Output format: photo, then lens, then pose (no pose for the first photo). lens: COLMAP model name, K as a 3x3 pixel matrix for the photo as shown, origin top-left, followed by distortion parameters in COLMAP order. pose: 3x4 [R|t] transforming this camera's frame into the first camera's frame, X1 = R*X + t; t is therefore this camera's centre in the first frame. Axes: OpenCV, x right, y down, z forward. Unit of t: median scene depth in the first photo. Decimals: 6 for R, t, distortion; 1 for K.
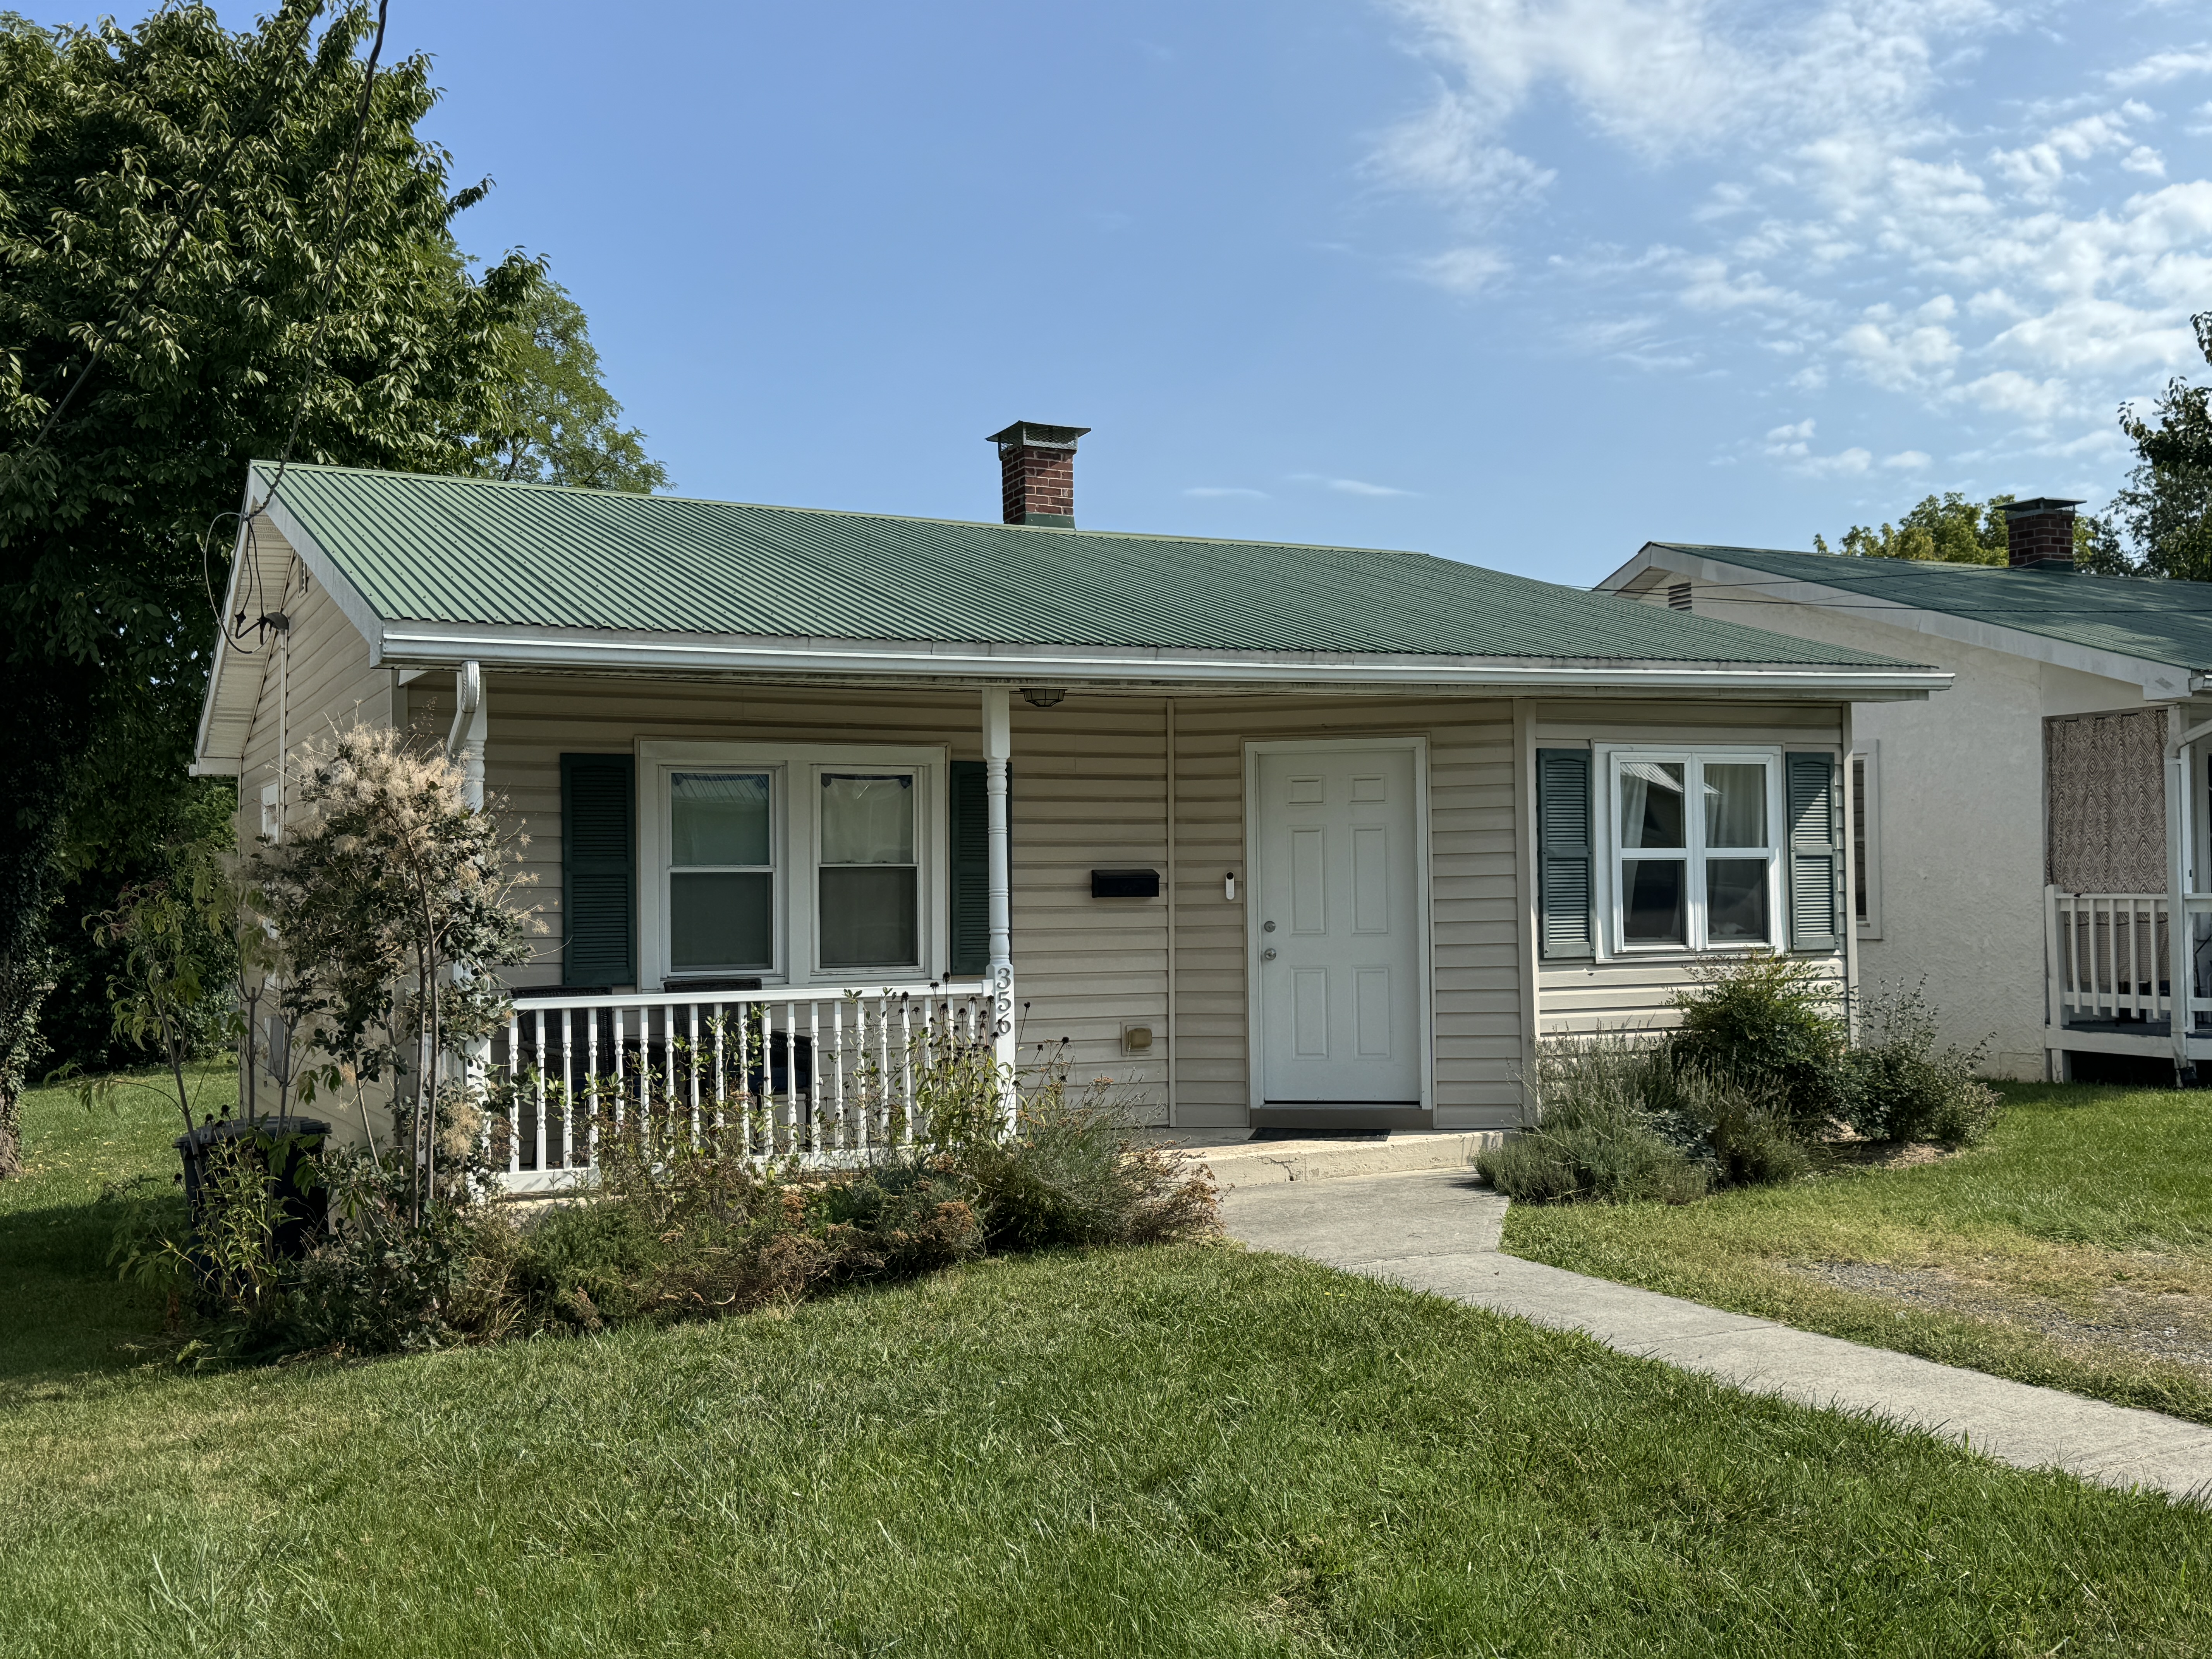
lens RADIAL K [[2225.3, 0, 1102.9], [0, 2225.3, 828.9], [0, 0, 1]] dist [0.010025, 0.000000]
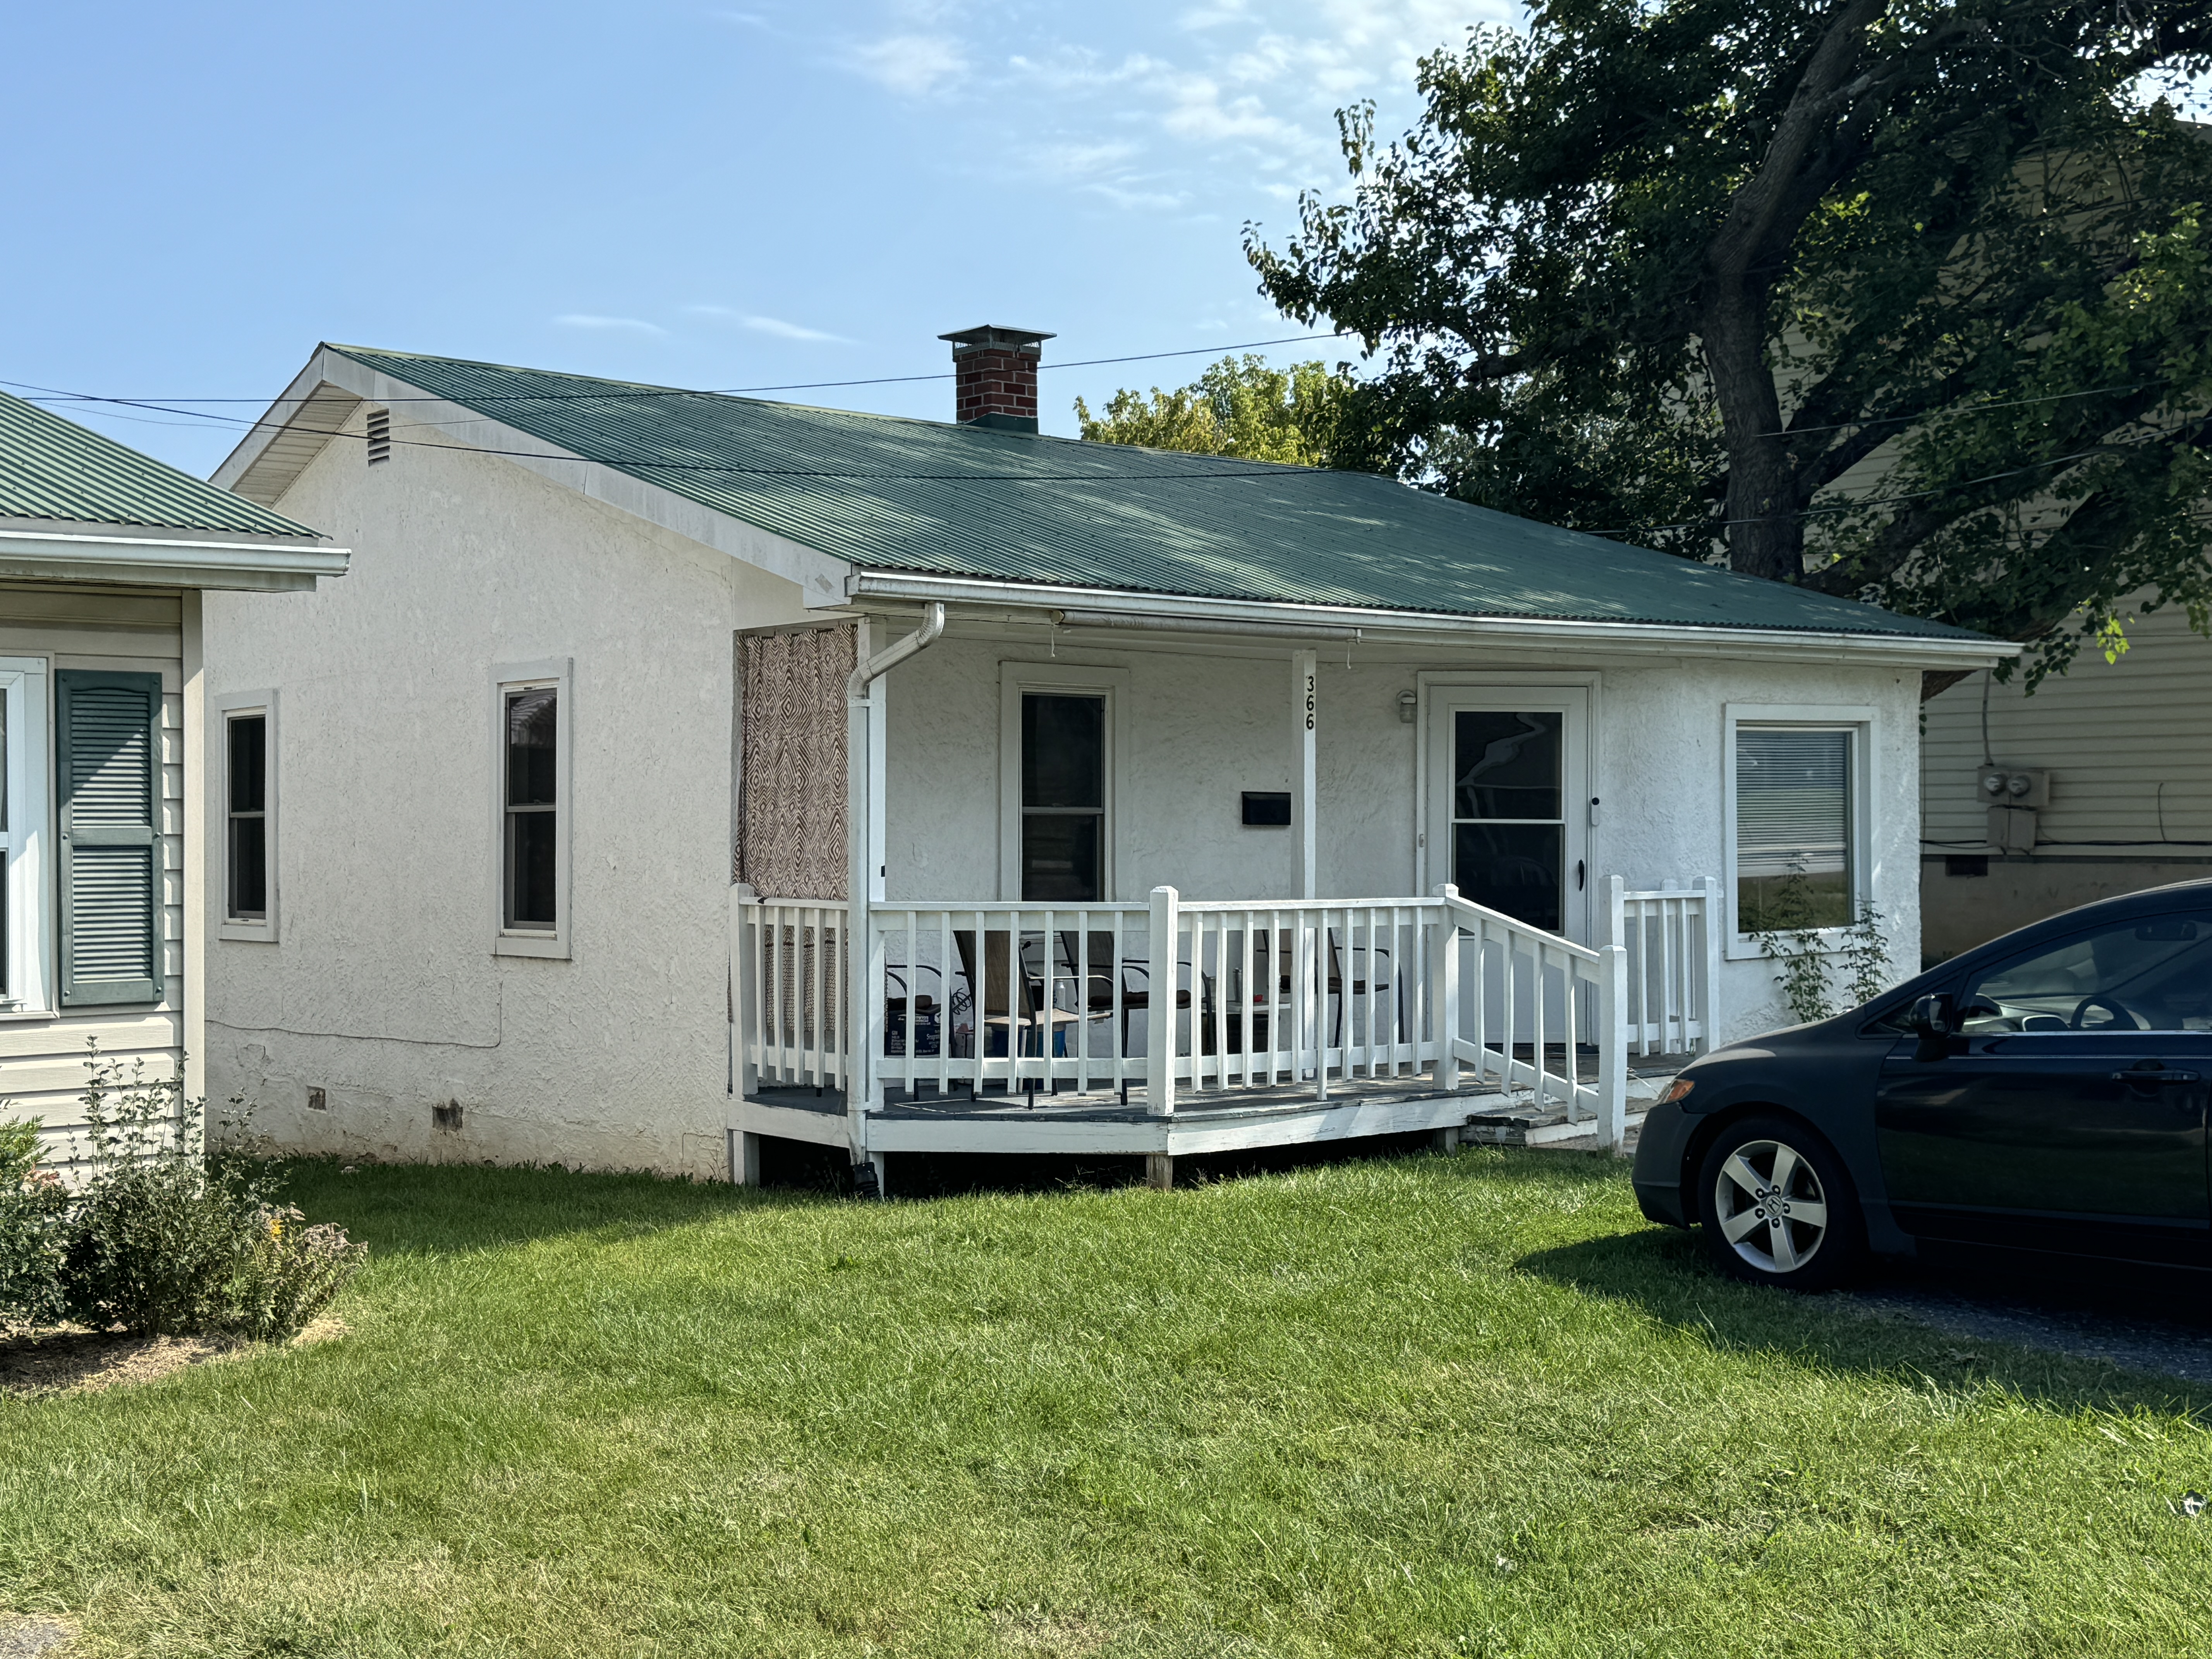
lens RADIAL K [[2780.6, 0, 1108.8], [0, 2780.6, 829.1], [0, 0, 1]] dist [0.133060, 0.000000]
pose [[0.968131, 0.012311, 0.250141, 0.331408], [-0.018531, 0.999574, 0.022526, -0.012131], [-0.249757, -0.026444, 0.967947, 0.172235]]
